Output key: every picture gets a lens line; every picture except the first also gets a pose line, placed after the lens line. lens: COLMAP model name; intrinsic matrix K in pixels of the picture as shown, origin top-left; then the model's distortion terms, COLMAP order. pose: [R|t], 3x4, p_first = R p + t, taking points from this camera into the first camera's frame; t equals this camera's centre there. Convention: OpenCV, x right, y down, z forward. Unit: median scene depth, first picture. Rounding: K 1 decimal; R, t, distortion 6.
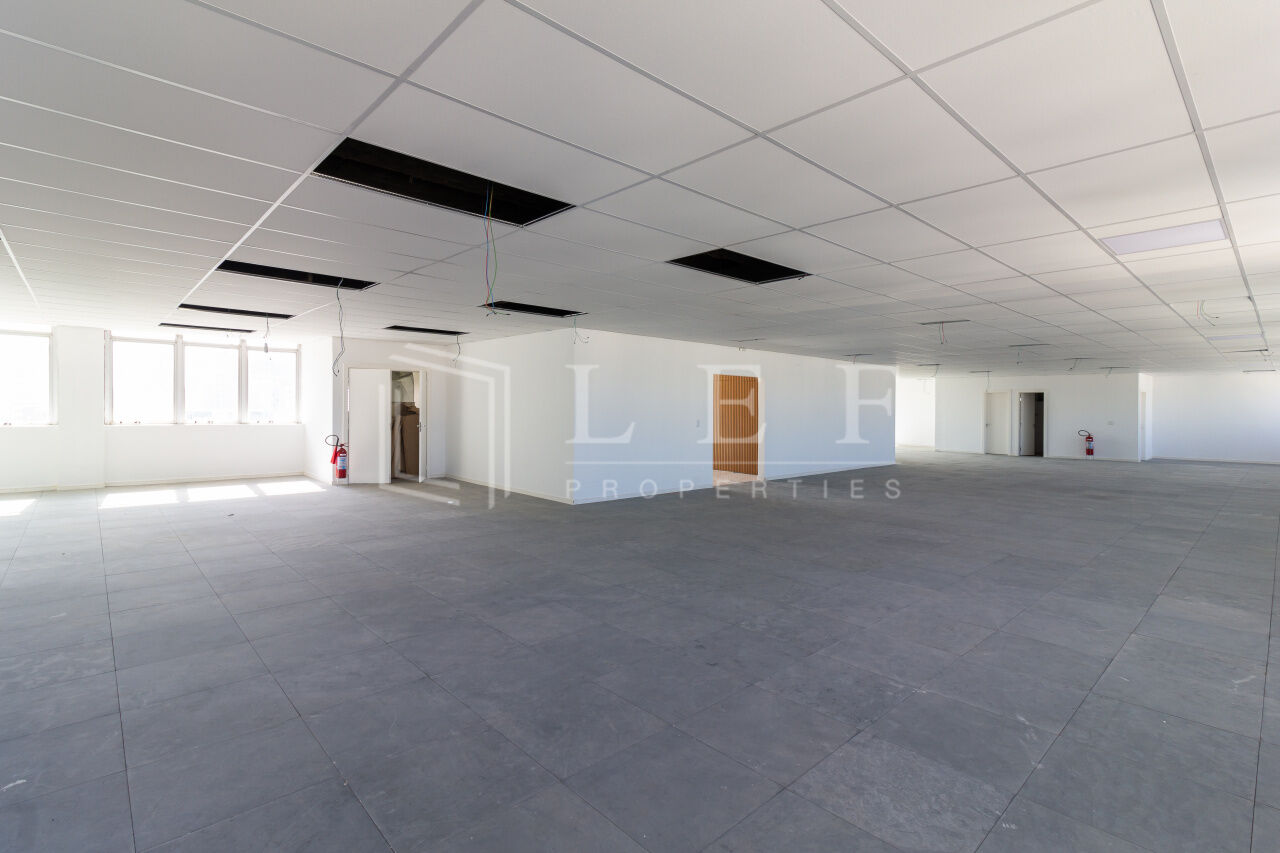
lens RADIAL K [[596.9, 0, 627.3], [0, 596.9, 425.4], [0, 0, 1]] dist [0.000792, -0.000023]
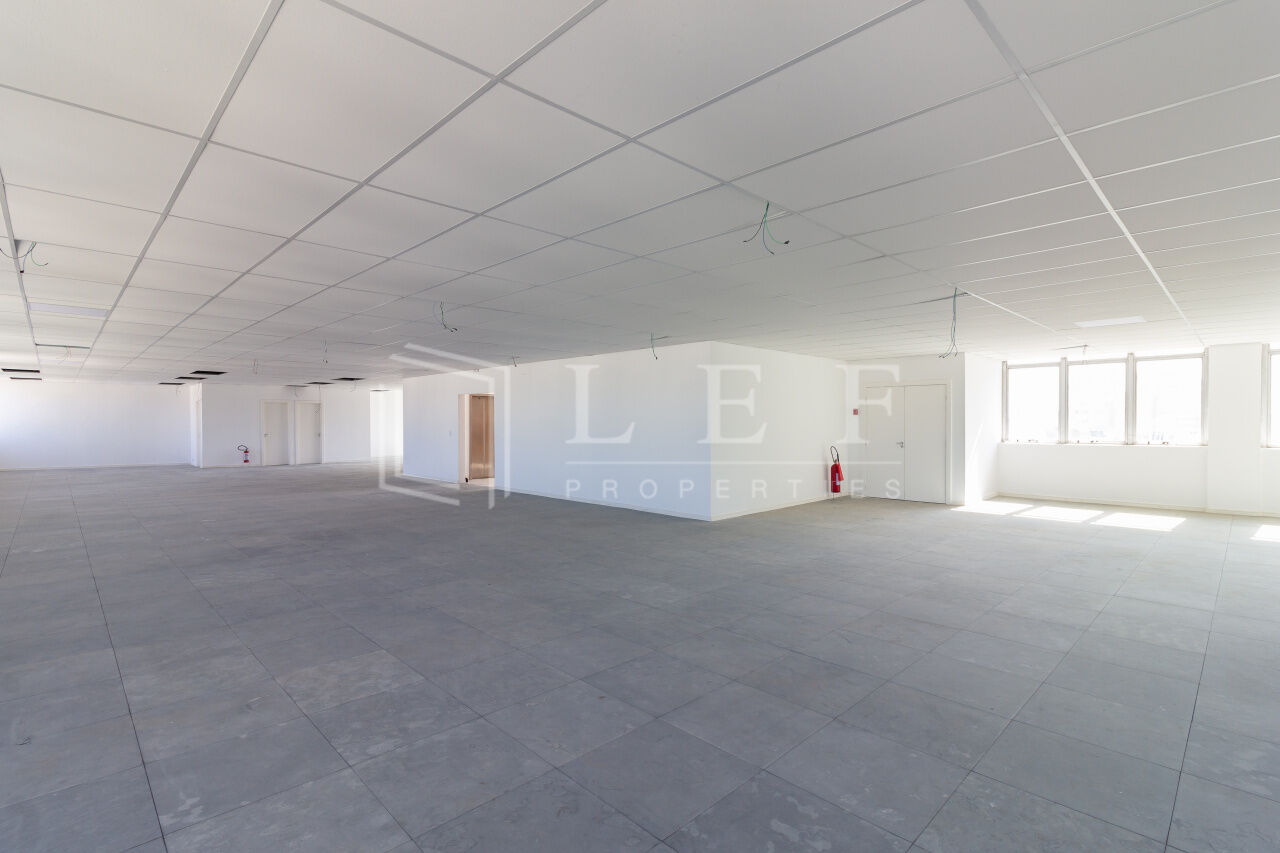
lens RADIAL K [[596.9, 0, 627.3], [0, 596.9, 425.4], [0, 0, 1]] dist [0.000792, -0.000023]
pose [[0.027803, -0.005530, -0.999598, 0.185543], [-0.030099, 0.999527, -0.006367, -0.002836], [0.999160, 0.030264, 0.027623, 0.169888]]
